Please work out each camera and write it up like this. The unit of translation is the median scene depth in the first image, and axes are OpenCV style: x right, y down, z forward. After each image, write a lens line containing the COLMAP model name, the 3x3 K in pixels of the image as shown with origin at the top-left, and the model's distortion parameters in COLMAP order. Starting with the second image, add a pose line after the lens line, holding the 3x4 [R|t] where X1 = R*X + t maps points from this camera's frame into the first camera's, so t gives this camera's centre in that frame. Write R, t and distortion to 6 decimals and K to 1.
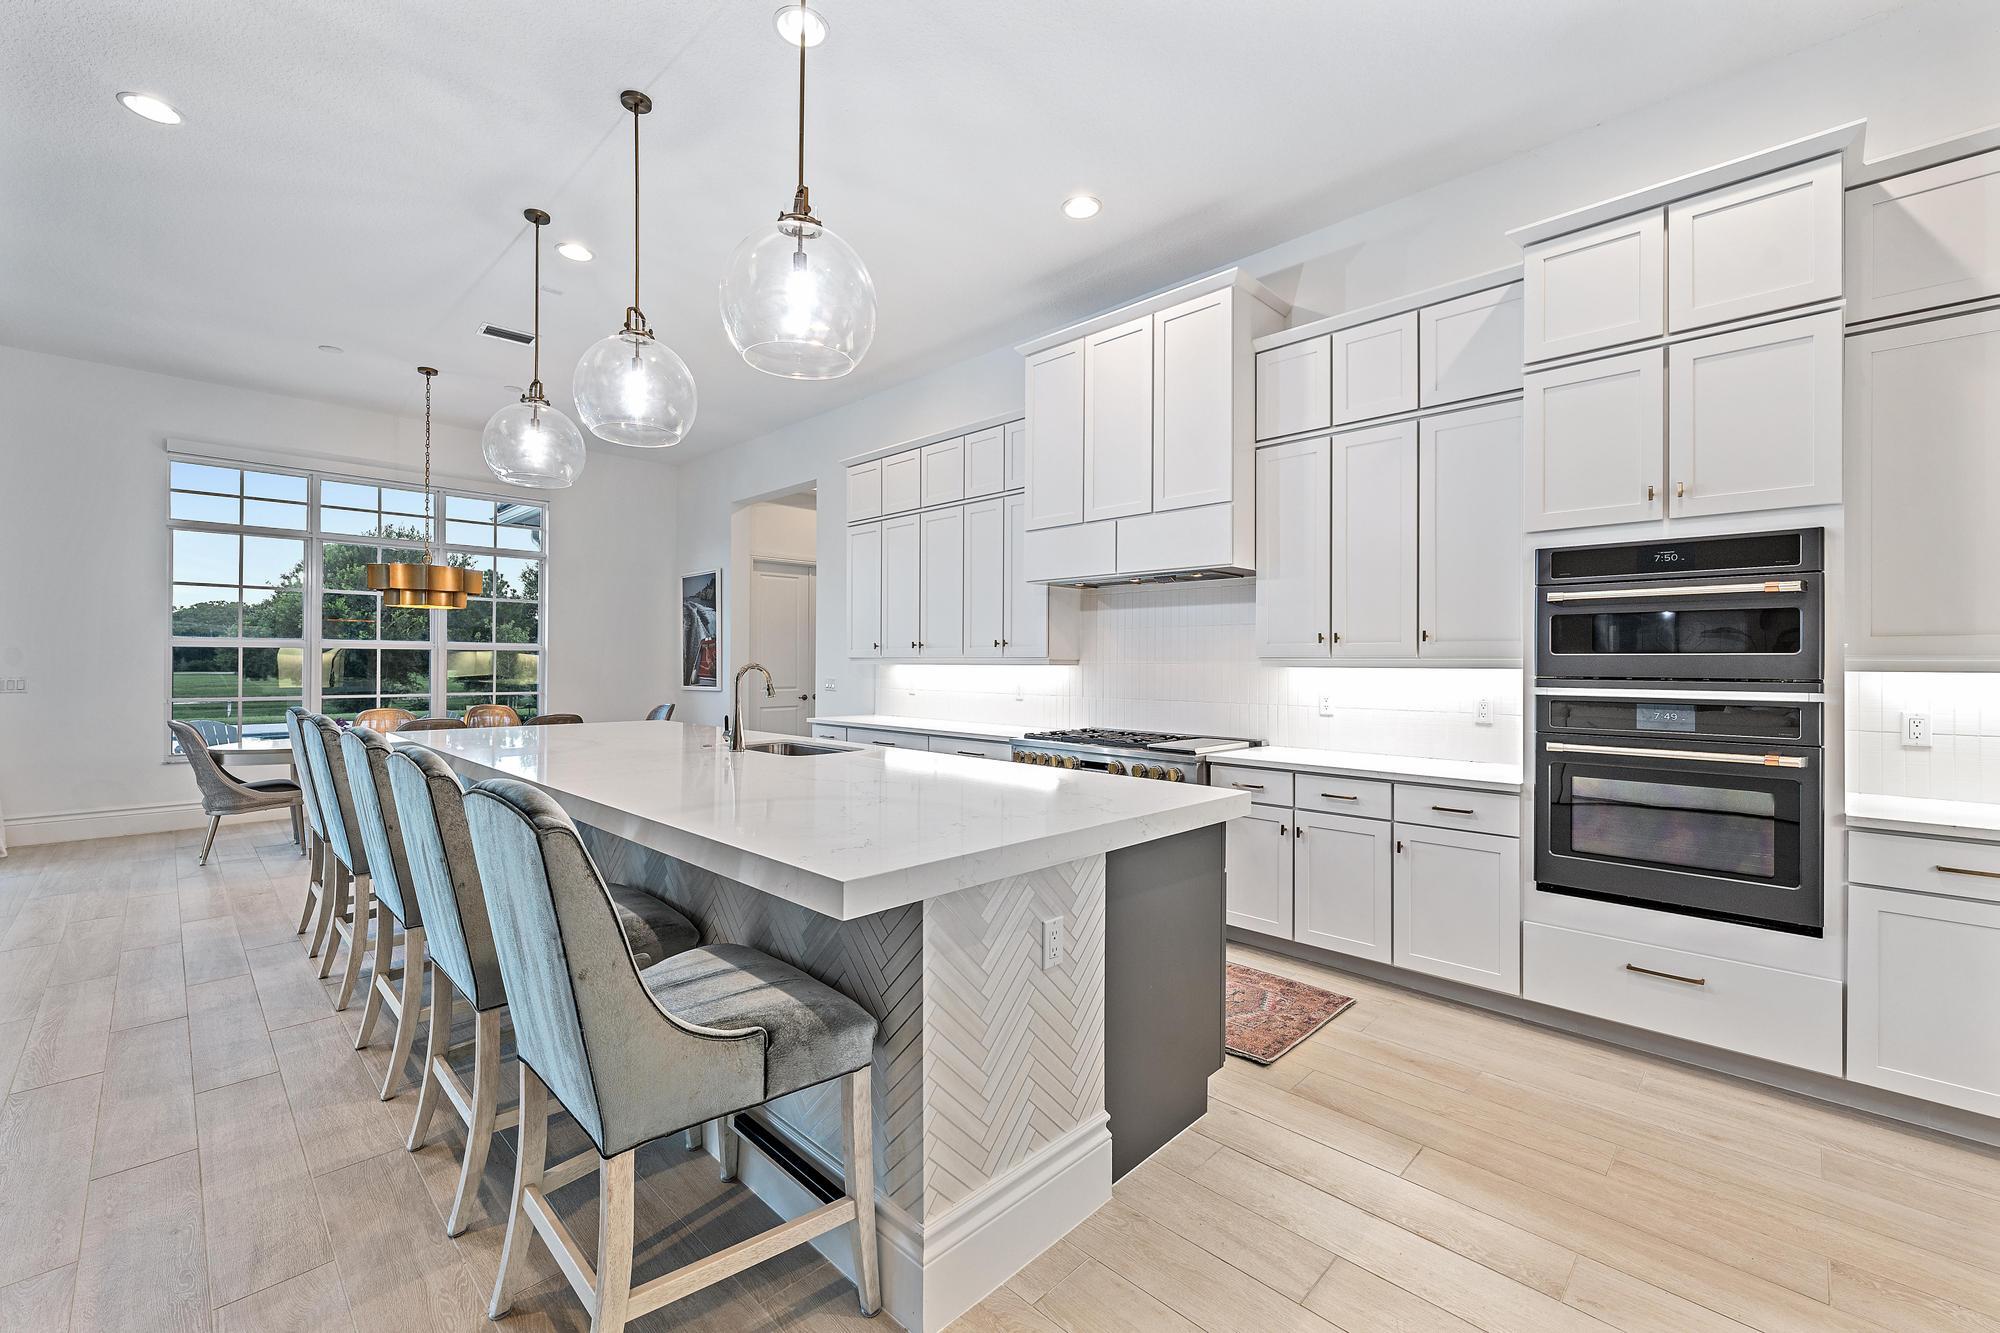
lens RADIAL K [[825.3, 0, 1009.9], [0, 825.3, 659.8], [0, 0, 1]] dist [-0.004674, -0.000858]
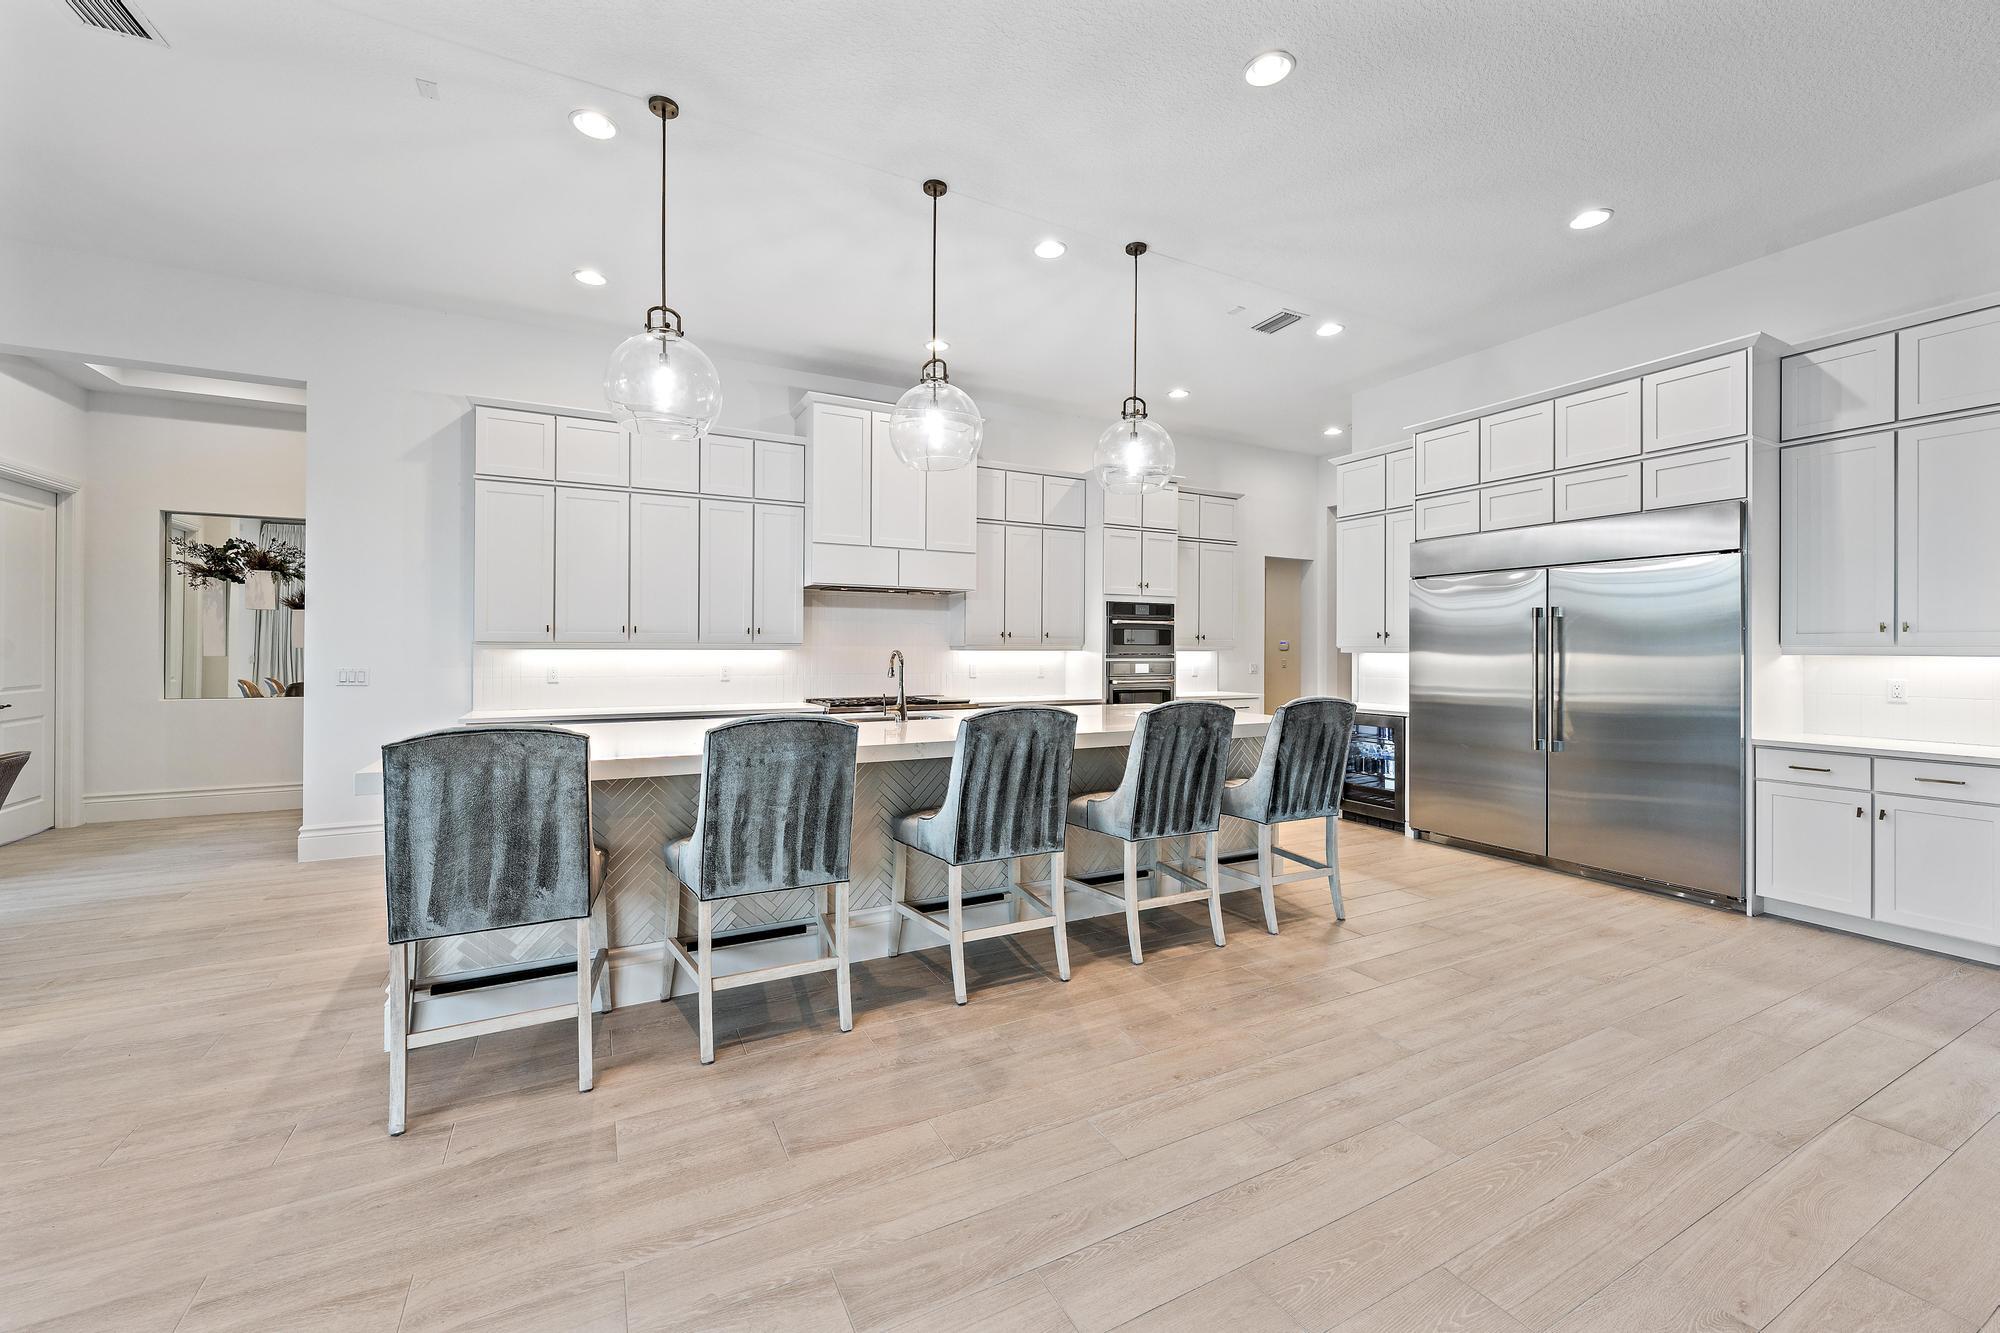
lens RADIAL K [[790.9, 0, 992.1], [0, 790.9, 644.0], [0, 0, 1]] dist [0.001244, 0.000339]
pose [[0.315267, 0.003747, 0.948996, -1.449827], [-0.005933, 0.999980, -0.001977, -0.002872], [-0.948985, -0.005008, 0.315283, 0.514313]]
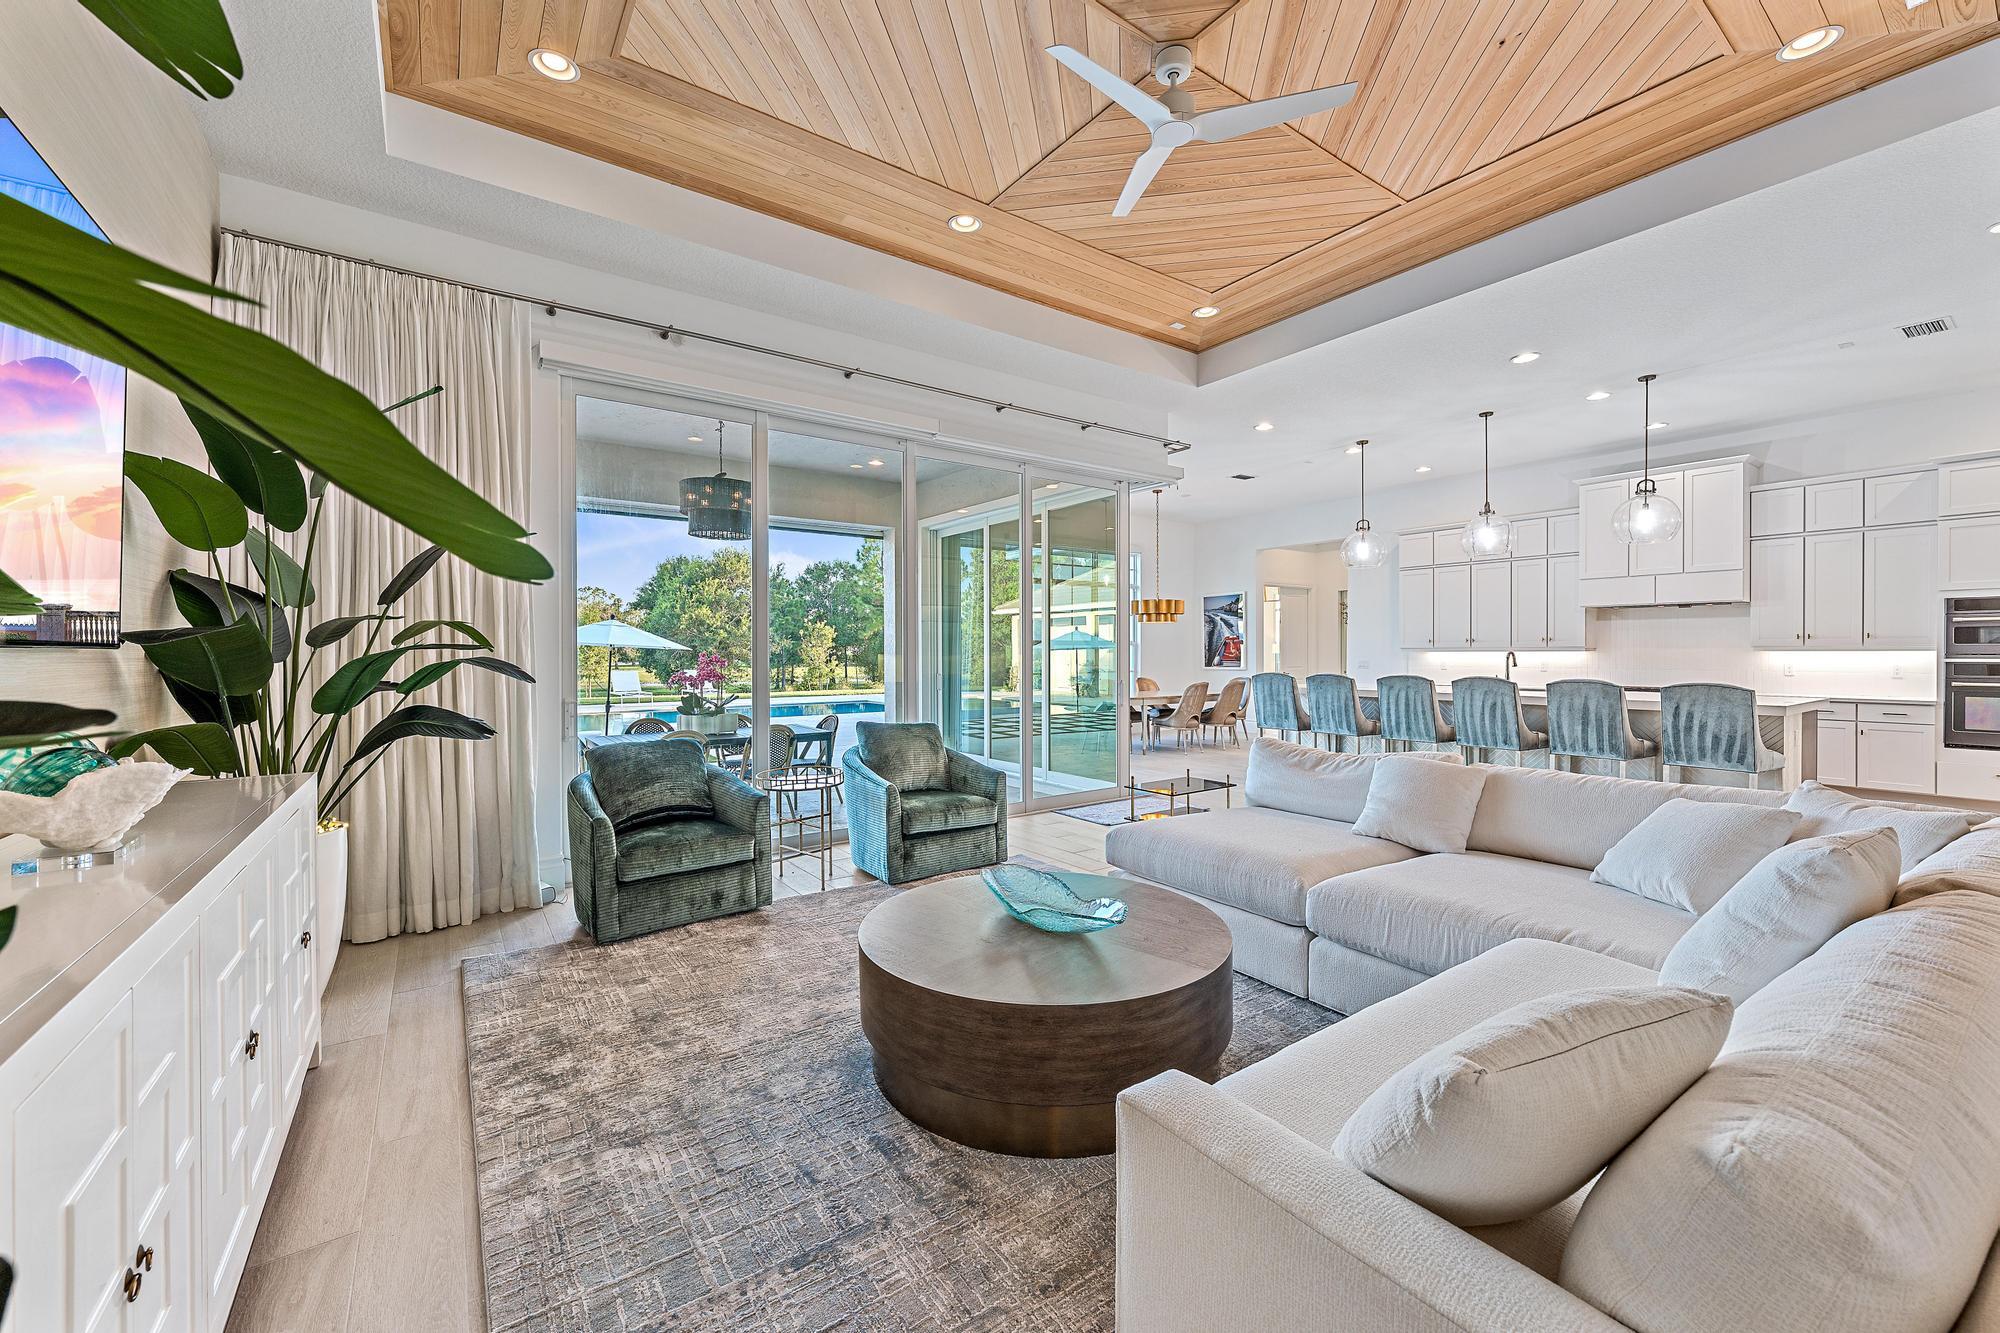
lens RADIAL K [[790.9, 0, 1009.4], [0, 790.9, 653.9], [0, 0, 1]] dist [0.001244, 0.000339]
pose [[0.986750, -0.009813, -0.161954, -1.355967], [0.011271, 0.999904, 0.008090, -0.023036], [0.161859, -0.009808, 0.986765, -1.378897]]
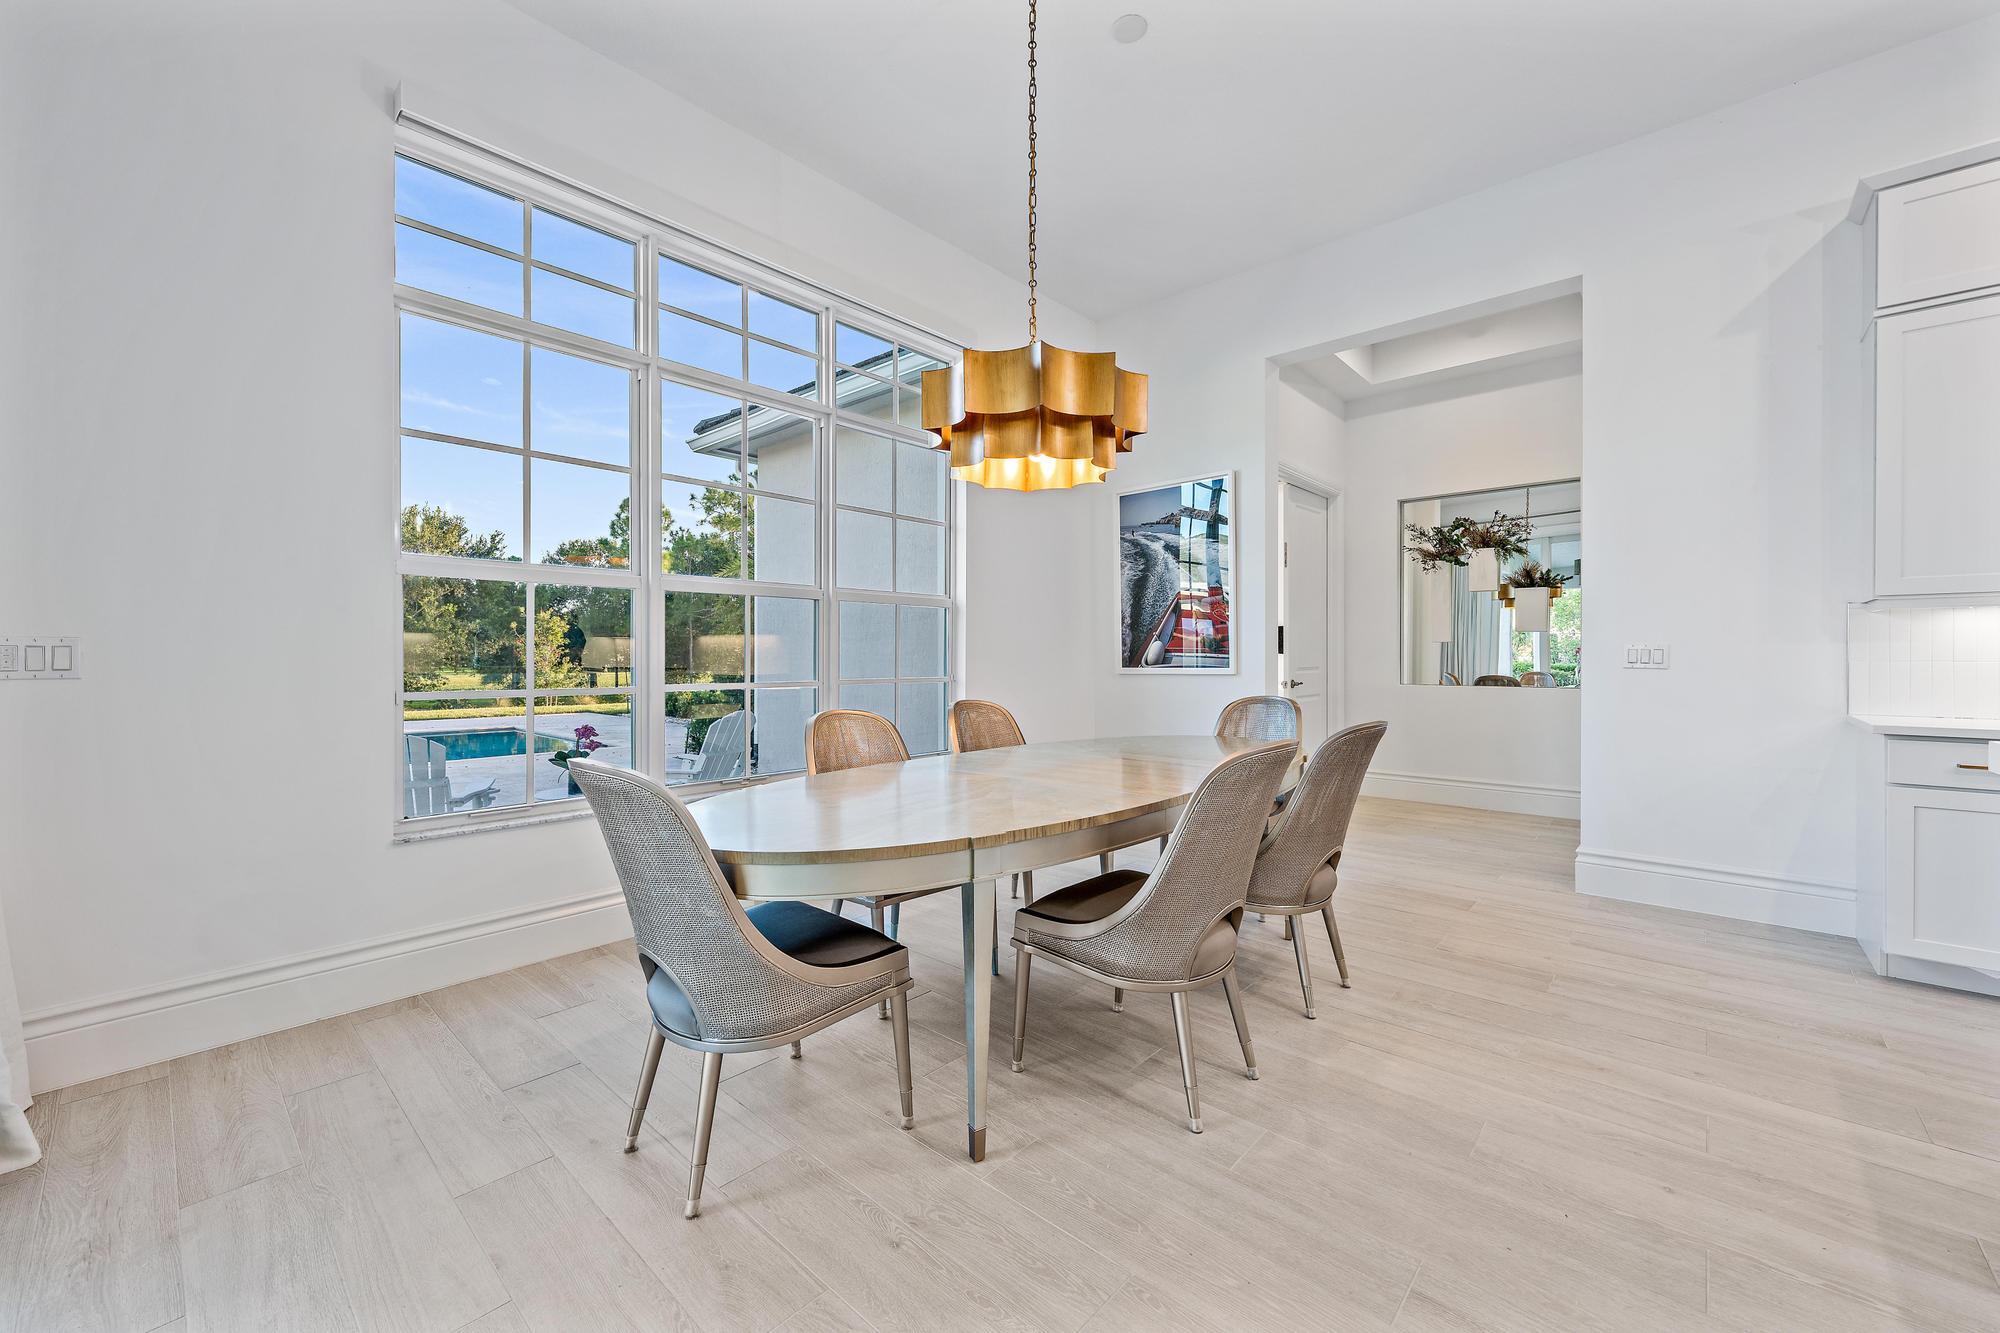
lens RADIAL K [[790.9, 0, 998.1], [0, 790.9, 669.8], [0, 0, 1]] dist [0.001244, 0.000339]
pose [[0.999042, -0.004008, 0.043579, -1.356130], [0.002999, 0.999726, 0.023204, 0.050465], [-0.043660, -0.023051, 0.998780, 1.046828]]
